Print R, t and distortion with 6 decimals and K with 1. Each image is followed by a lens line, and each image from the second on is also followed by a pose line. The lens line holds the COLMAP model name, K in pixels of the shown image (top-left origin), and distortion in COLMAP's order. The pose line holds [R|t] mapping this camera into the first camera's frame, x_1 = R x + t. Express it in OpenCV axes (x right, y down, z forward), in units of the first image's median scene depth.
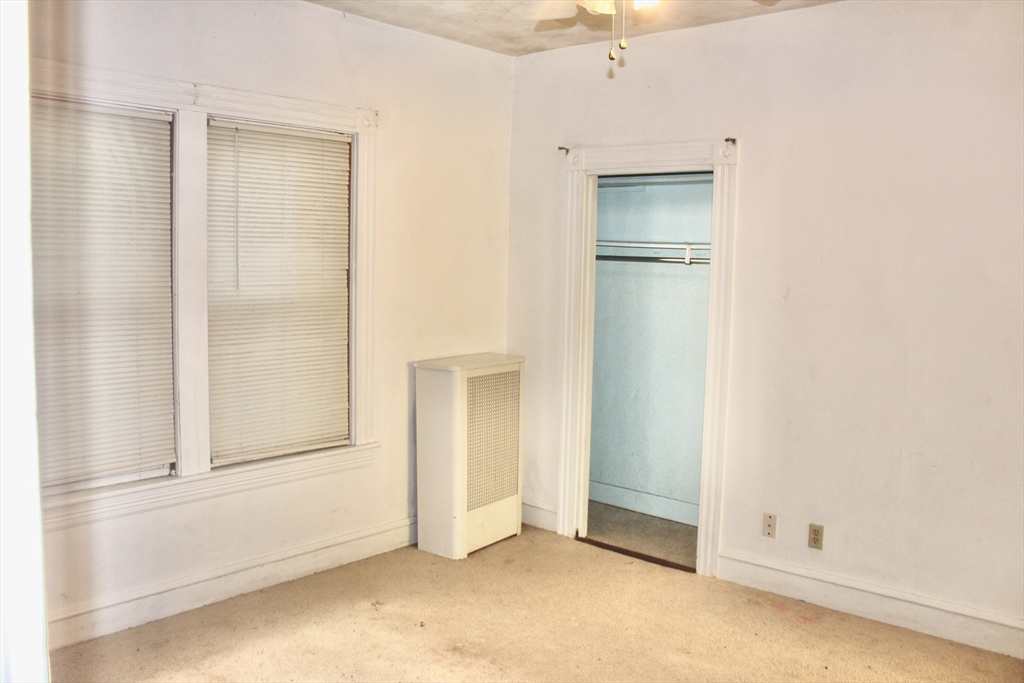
lens RADIAL K [[867.0, 0, 509.0], [0, 867.0, 338.5], [0, 0, 1]] dist [-0.187636, 0.161599]
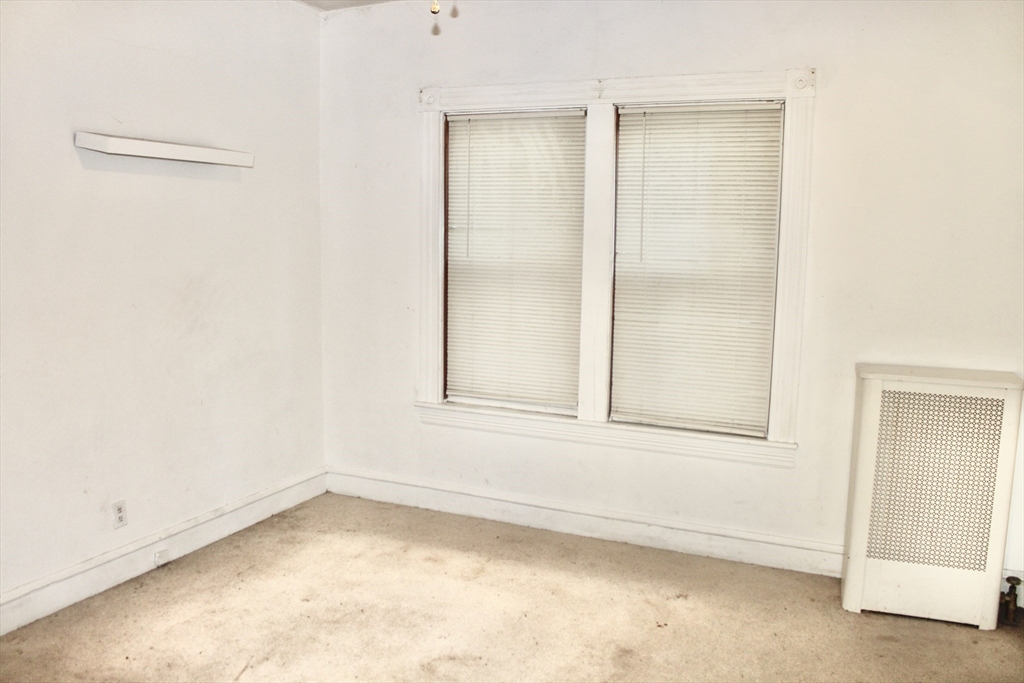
lens RADIAL K [[867.0, 0, 509.0], [0, 867.0, 338.5], [0, 0, 1]] dist [-0.187636, 0.161599]
pose [[0.269102, 0.111404, -0.956647, 0.667783], [-0.098618, 0.991254, 0.087693, -0.039703], [0.958049, 0.070745, 0.277734, 0.524793]]
